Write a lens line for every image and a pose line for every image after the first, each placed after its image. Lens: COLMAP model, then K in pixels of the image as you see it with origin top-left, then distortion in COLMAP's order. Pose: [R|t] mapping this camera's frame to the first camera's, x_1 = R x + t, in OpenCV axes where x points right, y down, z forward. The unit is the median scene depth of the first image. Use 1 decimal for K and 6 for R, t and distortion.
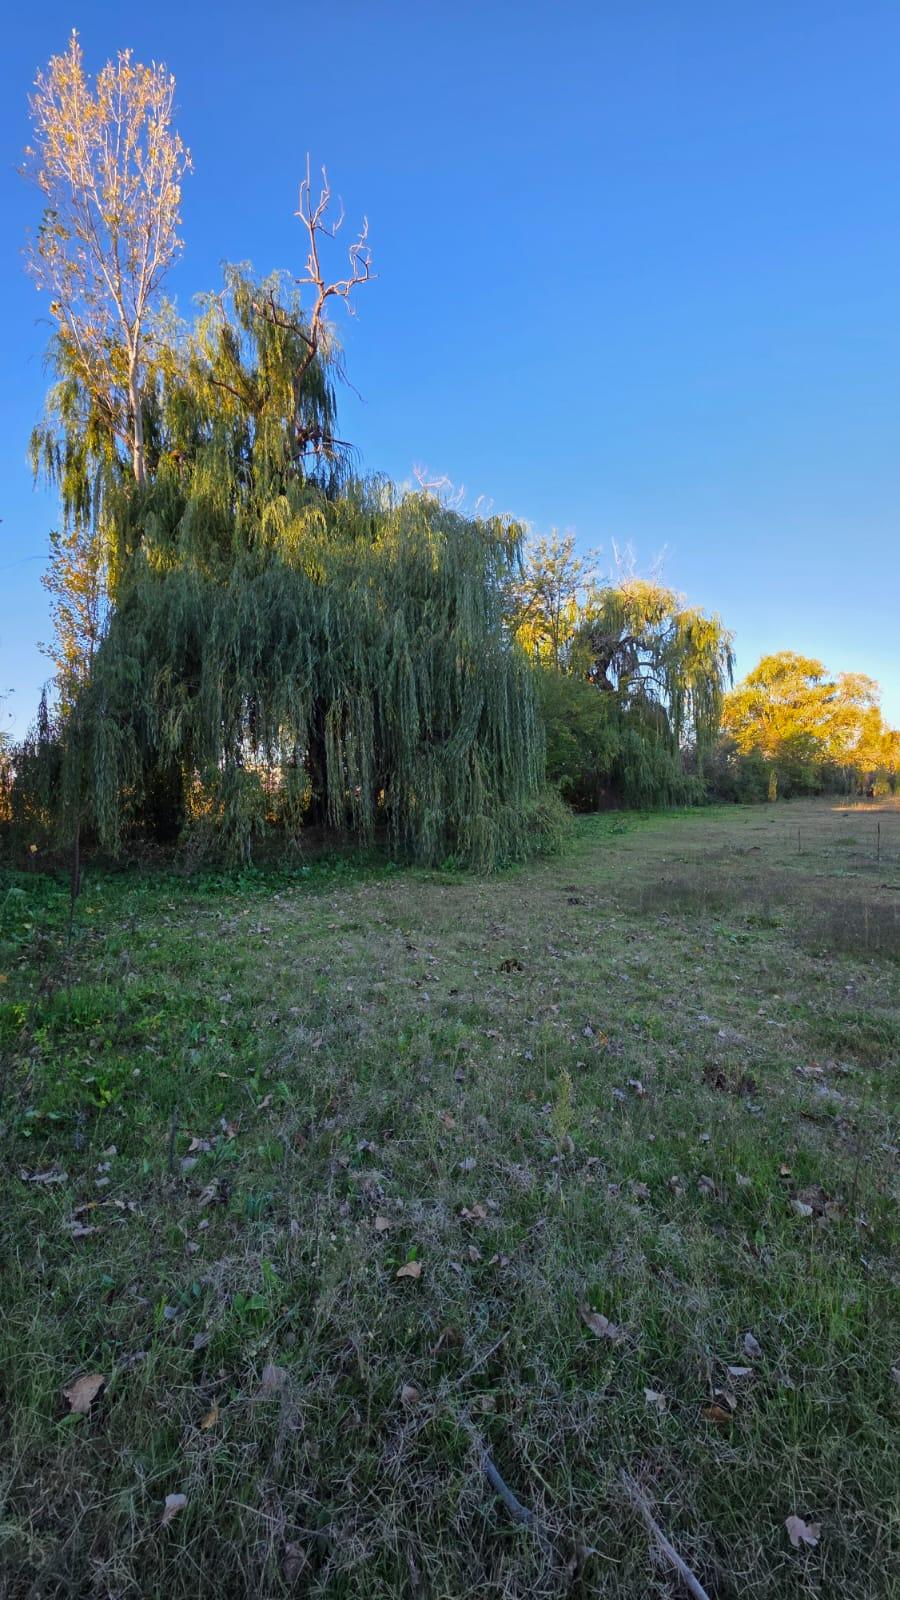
lens RADIAL K [[634.8, 0, 451.9], [0, 634.8, 796.2], [0, 0, 1]] dist [0.001285, 0.001435]
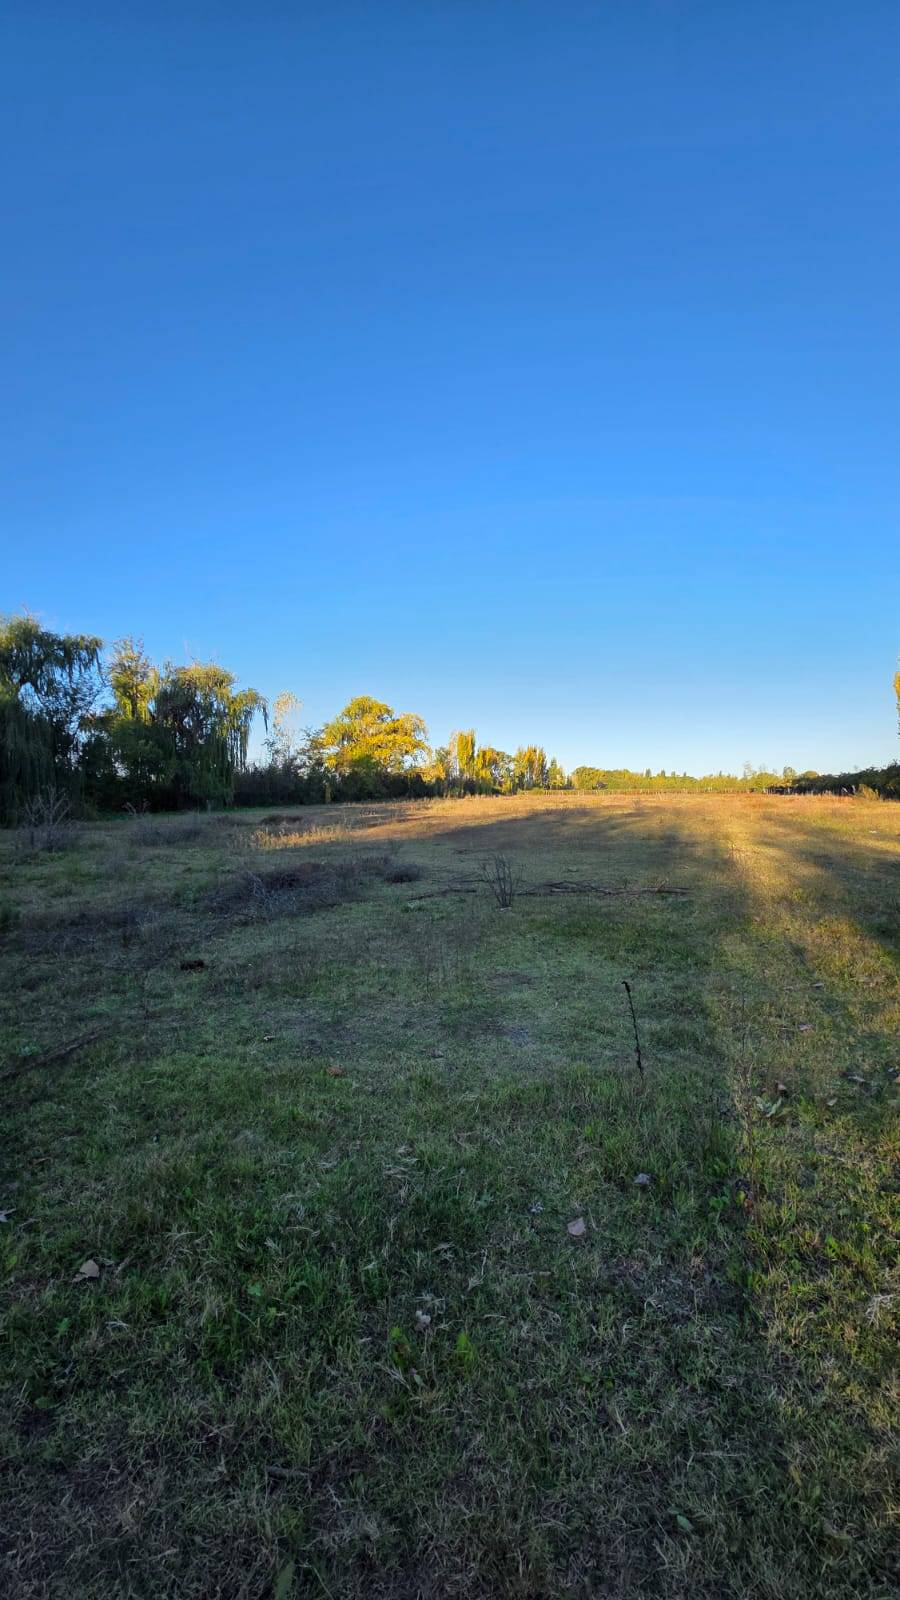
lens RADIAL K [[634.8, 0, 460.8], [0, 634.8, 775.5], [0, 0, 1]] dist [0.001285, 0.001435]
pose [[0.895920, 0.005417, 0.444182, 0.169723], [0.010850, 0.999360, -0.034073, -0.003404], [-0.444083, 0.035346, 0.895288, -0.697884]]
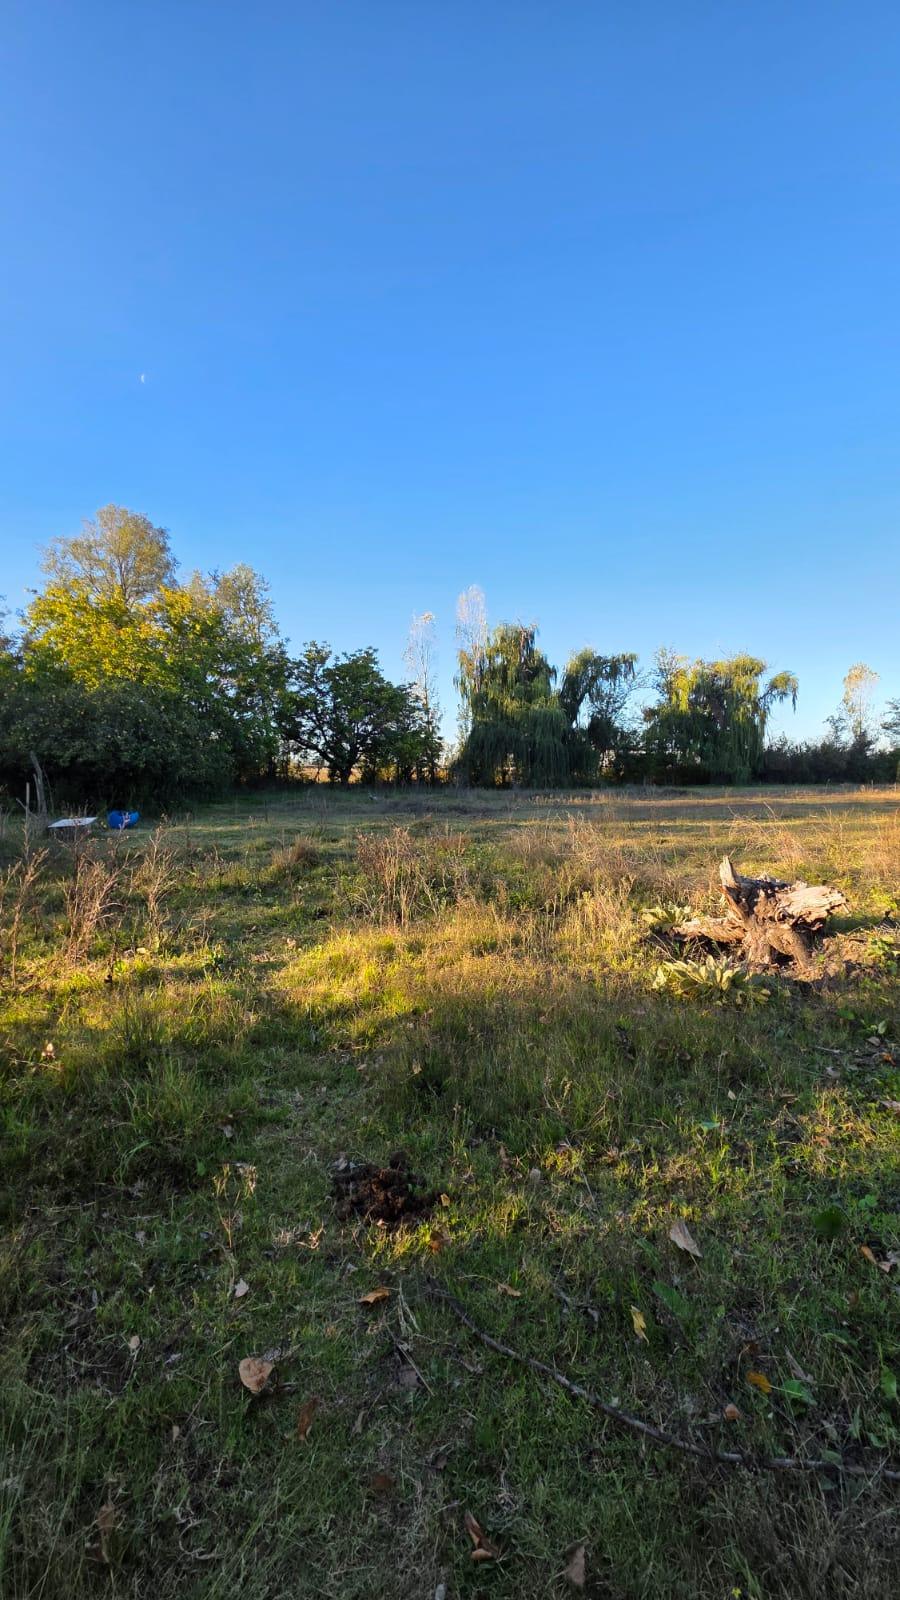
lens RADIAL K [[634.8, 0, 459.1], [0, 634.8, 796.9], [0, 0, 1]] dist [0.001285, 0.001435]
pose [[0.856799, 0.020736, -0.515234, 0.563039], [-0.005604, 0.999507, 0.030907, 0.003918], [0.515621, -0.023594, 0.856492, -0.946040]]
